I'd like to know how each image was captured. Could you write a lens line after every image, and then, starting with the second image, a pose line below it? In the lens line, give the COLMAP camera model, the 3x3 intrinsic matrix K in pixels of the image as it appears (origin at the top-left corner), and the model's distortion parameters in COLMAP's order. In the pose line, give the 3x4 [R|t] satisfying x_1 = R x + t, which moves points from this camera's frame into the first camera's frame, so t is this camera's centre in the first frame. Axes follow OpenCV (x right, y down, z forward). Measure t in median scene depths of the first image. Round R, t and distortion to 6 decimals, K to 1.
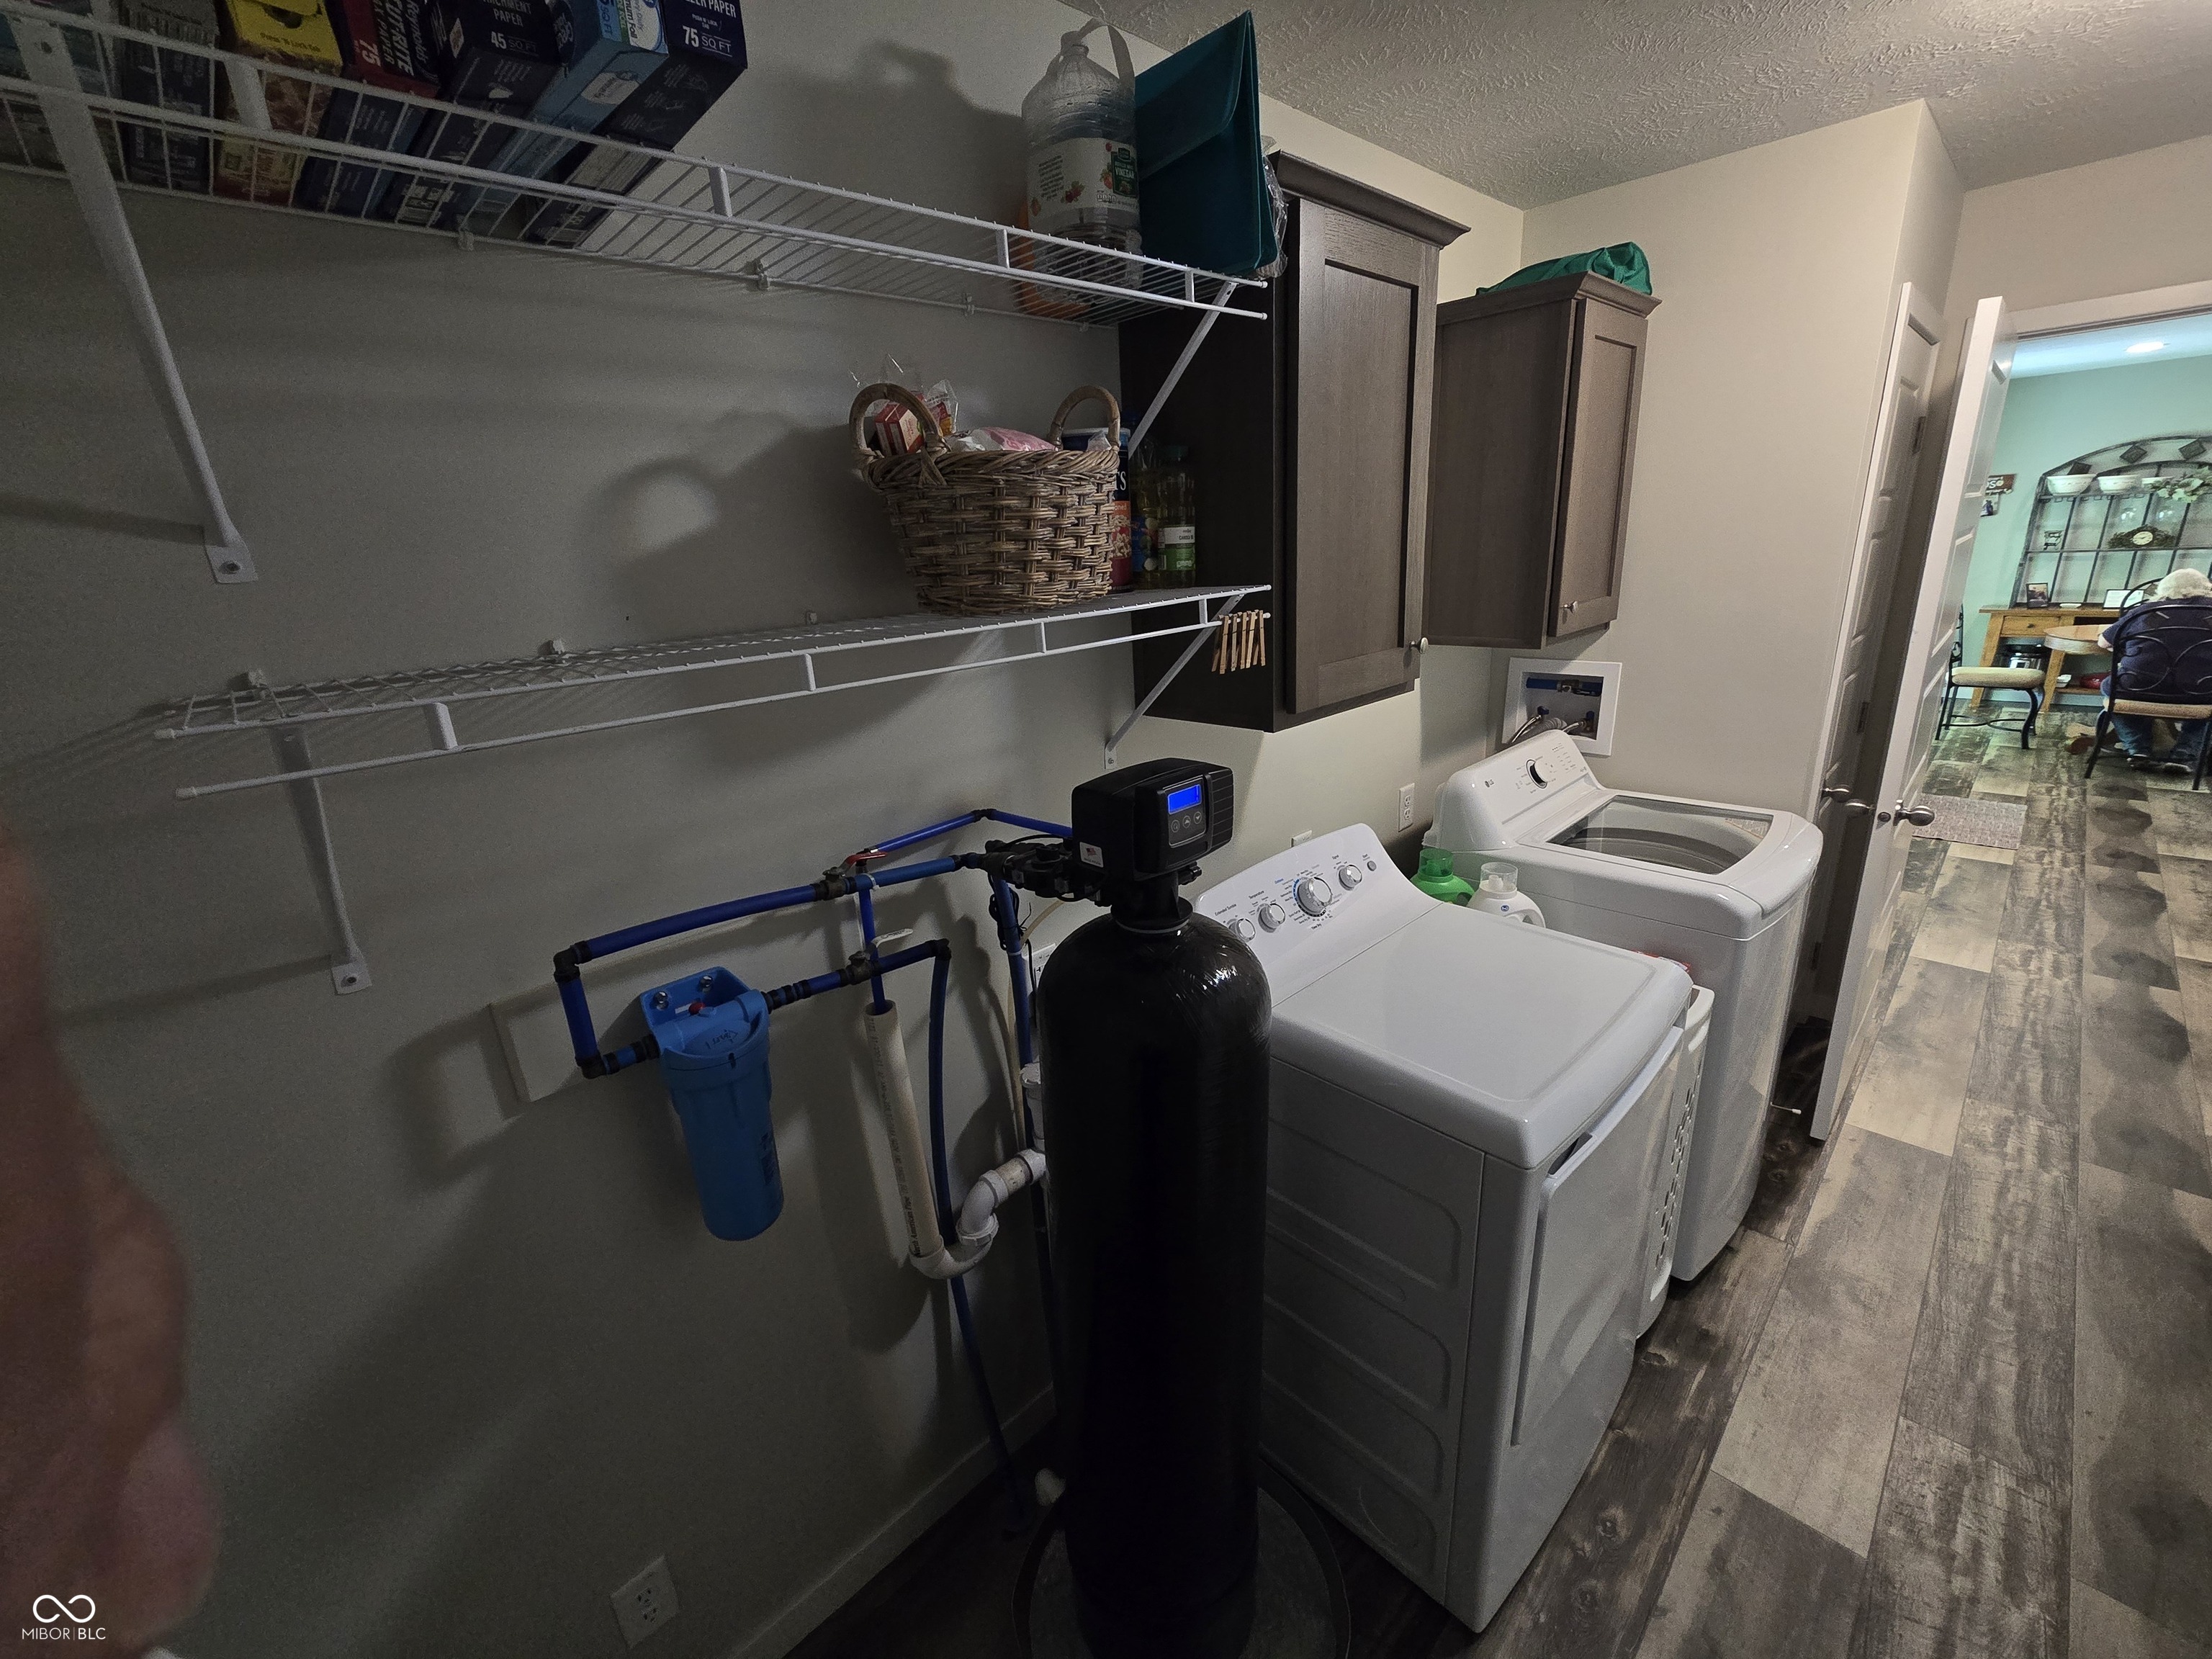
lens RADIAL K [[902.0, 0, 1106.0], [0, 902.0, 829.5], [0, 0, 1]] dist [0.001866, -0.004788]
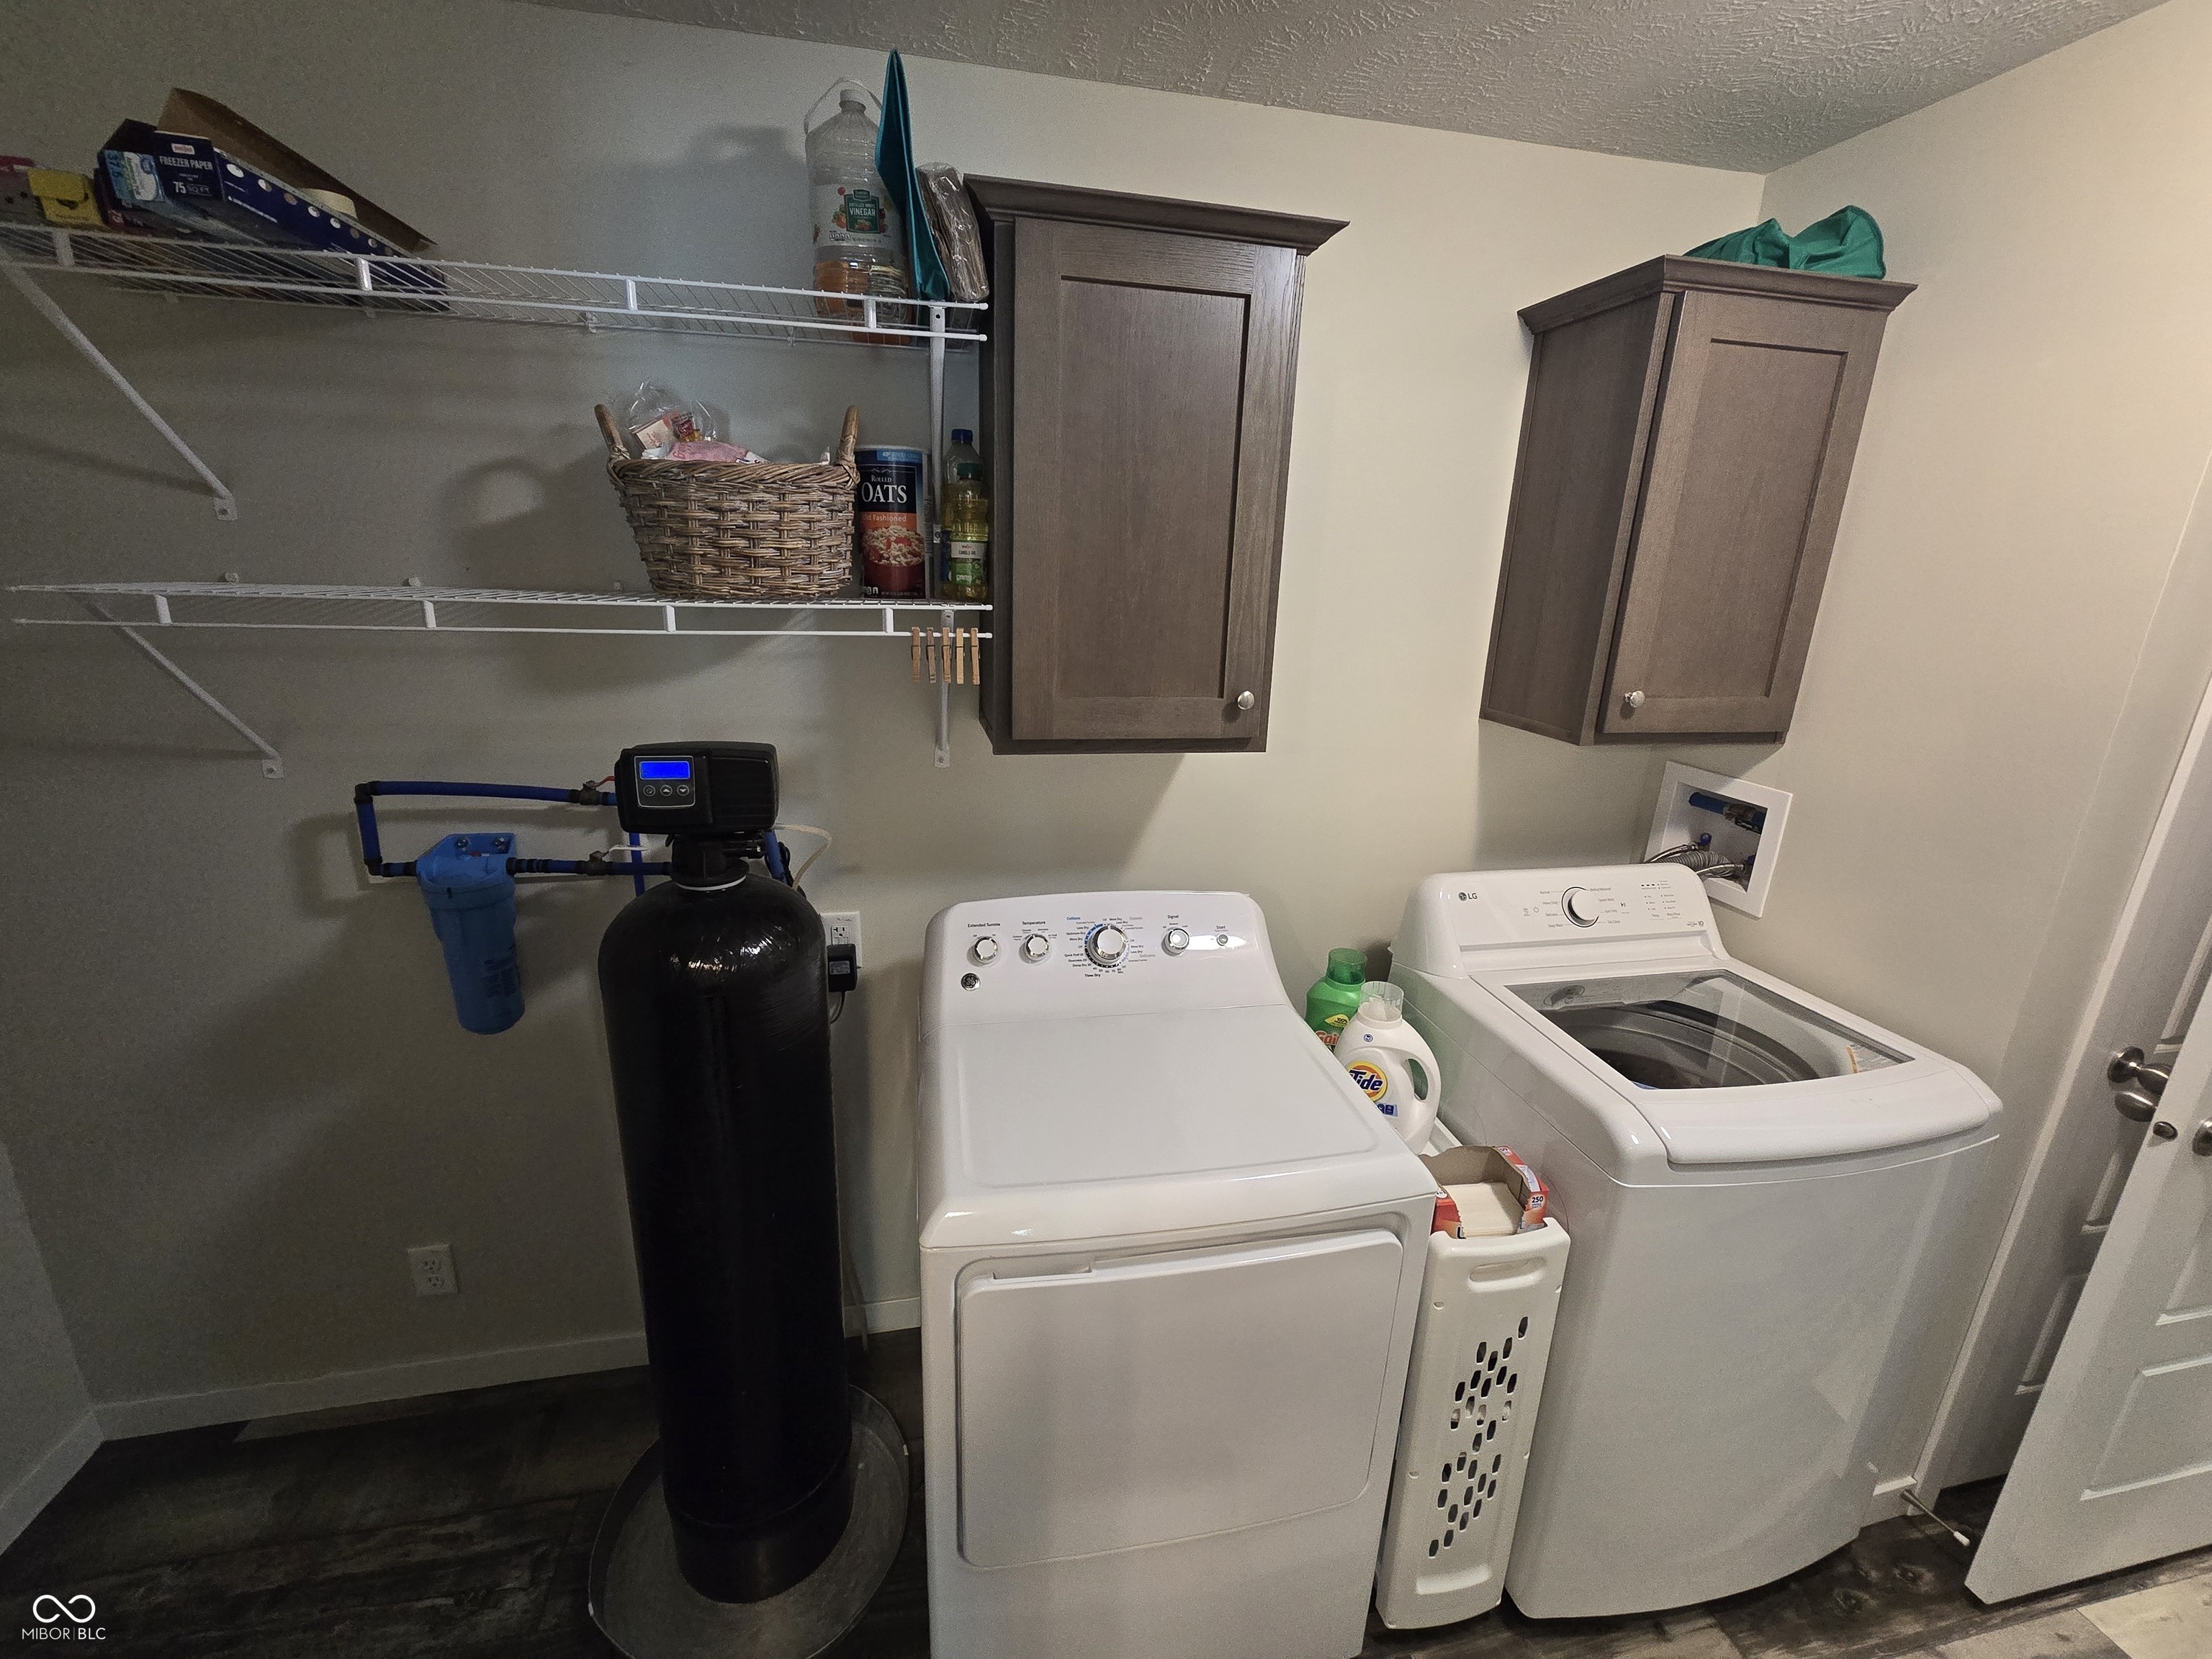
lens RADIAL K [[905.5, 0, 1106.0], [0, 905.5, 829.5], [0, 0, 1]] dist [-0.003691, -0.000454]
pose [[0.843922, 0.229731, -0.484787, 0.988564], [-0.237917, 0.970215, 0.045596, -0.128332], [0.480823, 0.076859, 0.873443, 0.252836]]
